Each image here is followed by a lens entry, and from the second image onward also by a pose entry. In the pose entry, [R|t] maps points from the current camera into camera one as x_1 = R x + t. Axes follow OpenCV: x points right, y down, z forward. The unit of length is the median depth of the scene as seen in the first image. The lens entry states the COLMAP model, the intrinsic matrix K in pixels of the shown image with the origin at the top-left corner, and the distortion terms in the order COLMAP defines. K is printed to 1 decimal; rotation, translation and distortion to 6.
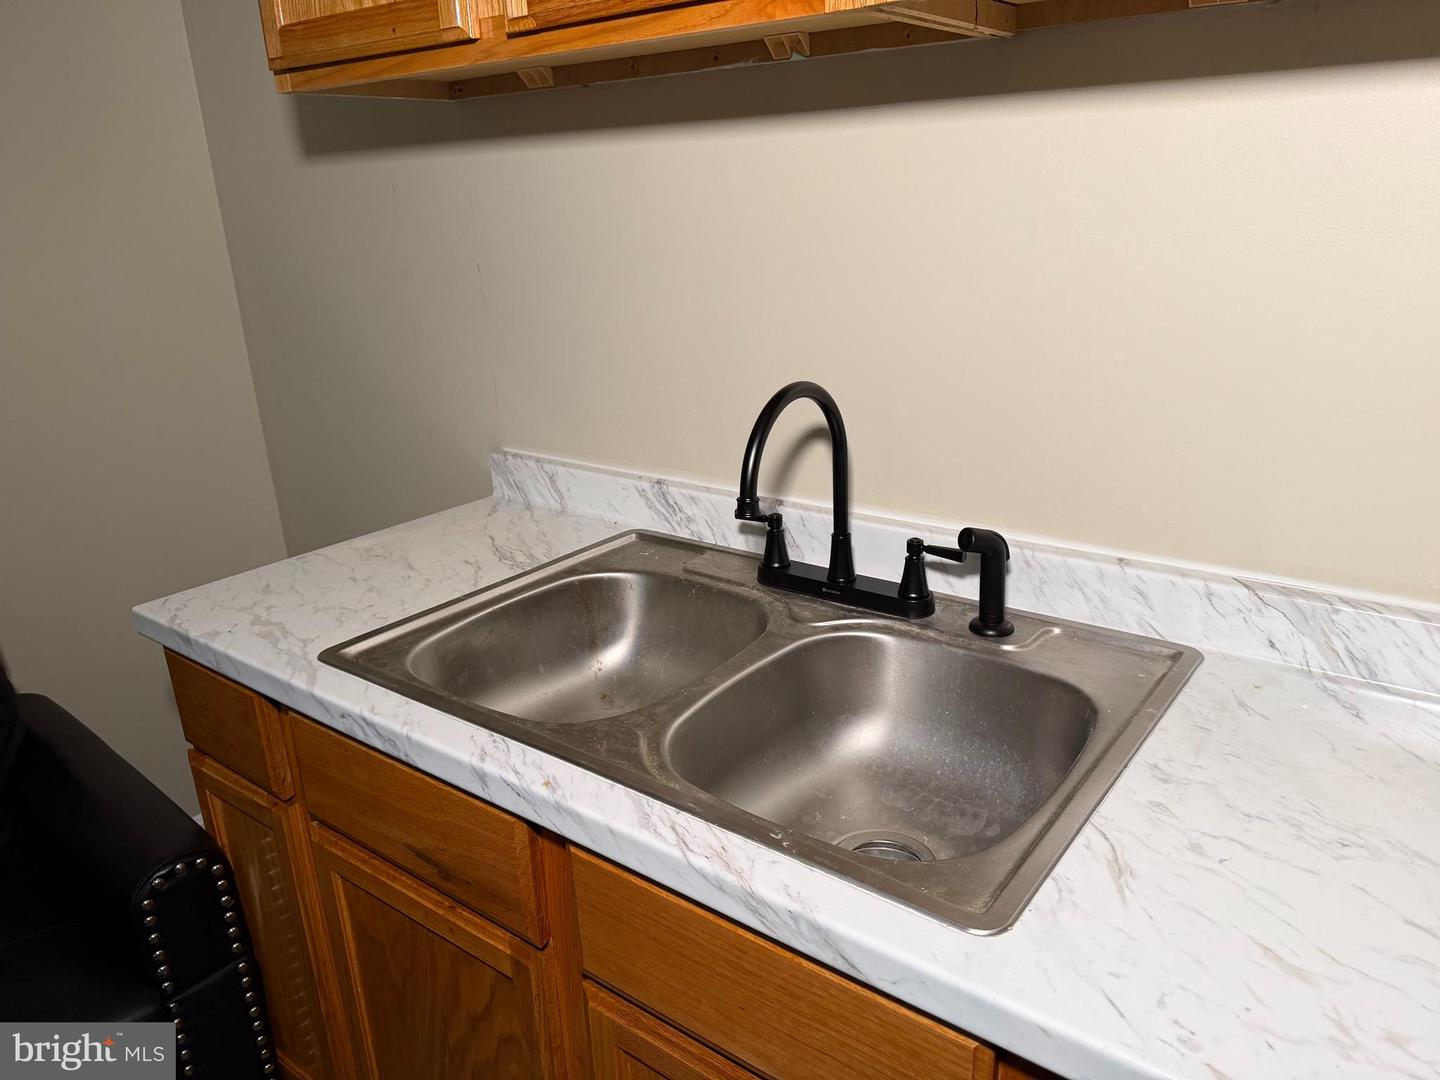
lens RADIAL K [[1014.6, 0, 717.5], [0, 1014.6, 542.6], [0, 0, 1]] dist [0.040235, -0.045530]
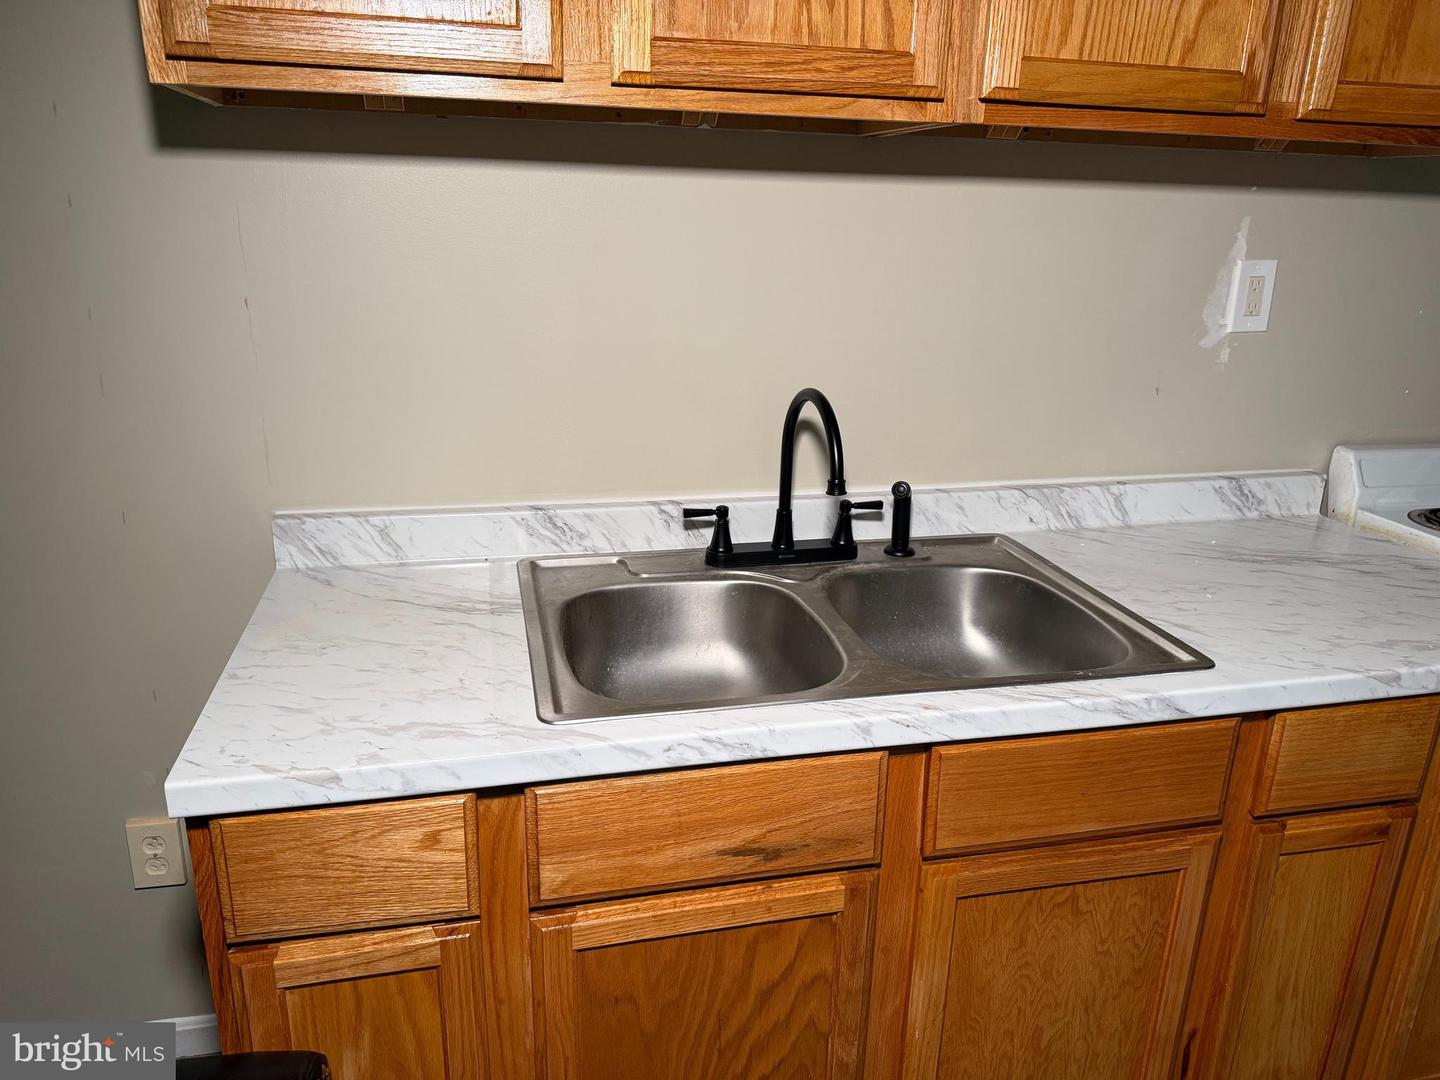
lens RADIAL K [[1014.6, 0, 712.2], [0, 1014.6, 542.7], [0, 0, 1]] dist [0.040235, -0.045530]
pose [[0.629549, -0.188691, 0.753700, -0.920803], [0.204453, 0.976106, 0.073595, -0.082810], [-0.749578, 0.107764, 0.653085, 0.260777]]
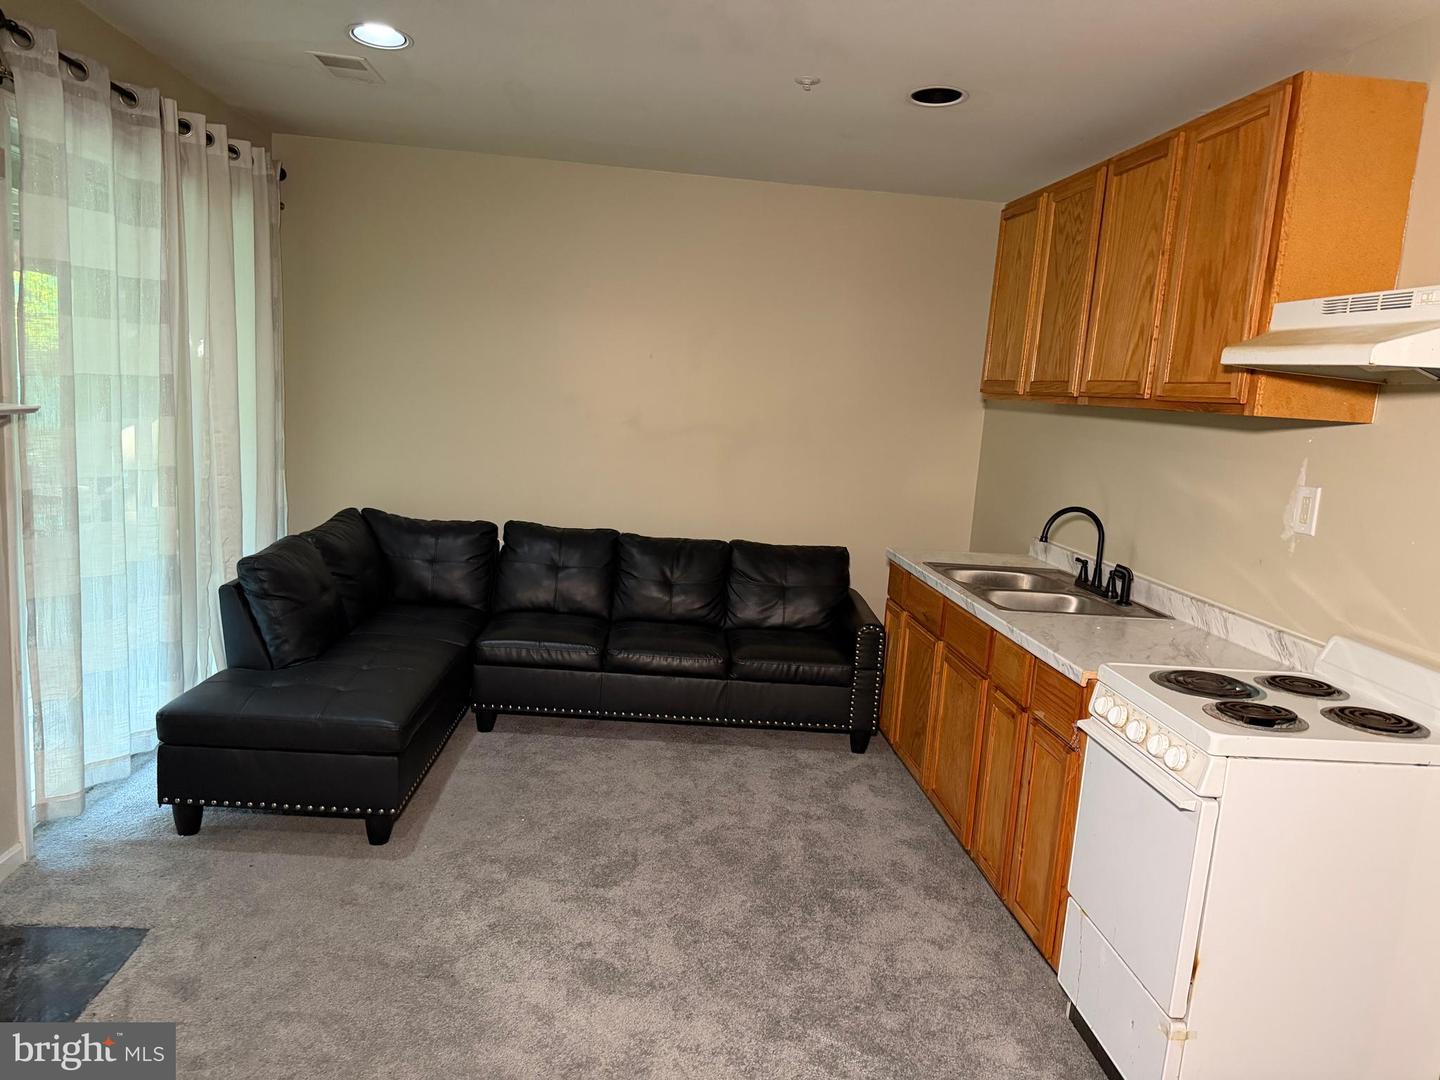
lens RADIAL K [[1014.6, 0, 722.9], [0, 1014.6, 546.2], [0, 0, 1]] dist [0.040235, -0.045530]
pose [[0.679123, 0.200595, -0.706083, 1.418002], [-0.326206, 0.944203, -0.045507, 0.407783], [0.657557, 0.261233, 0.706665, -1.704291]]
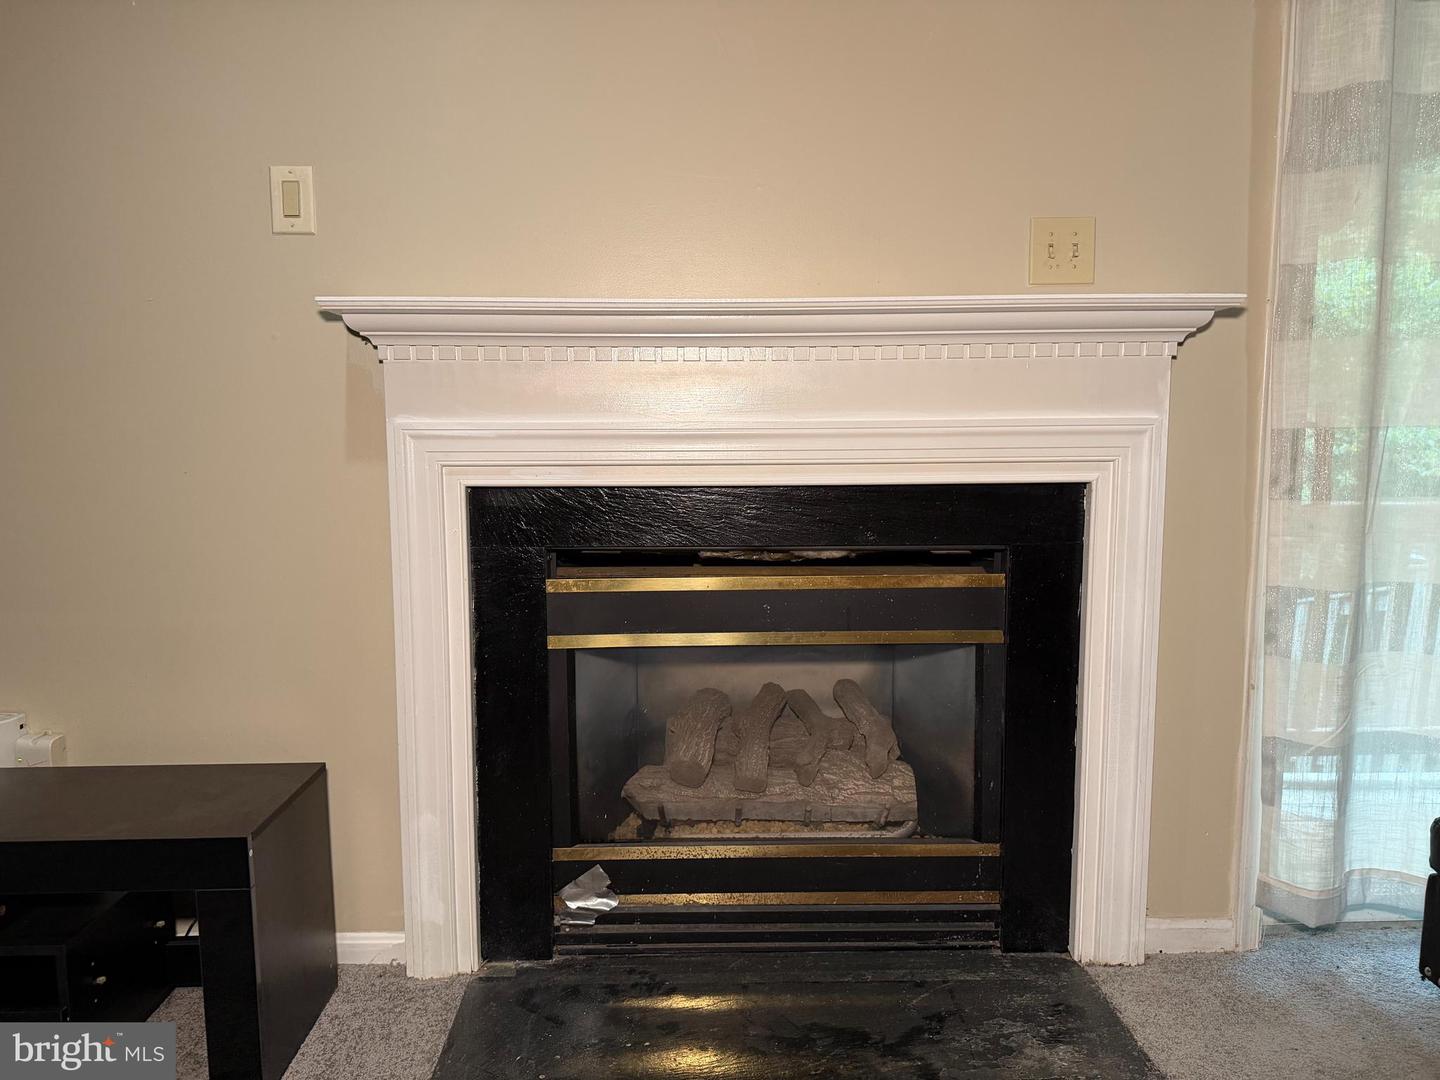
lens RADIAL K [[1014.6, 0, 708.1], [0, 1014.6, 538.5], [0, 0, 1]] dist [0.040235, -0.045530]
pose [[-0.781513, 0.107326, -0.614588, 0.490089], [-0.168081, 0.912450, 0.373073, 0.394768], [0.600821, 0.394862, -0.695052, -0.548232]]
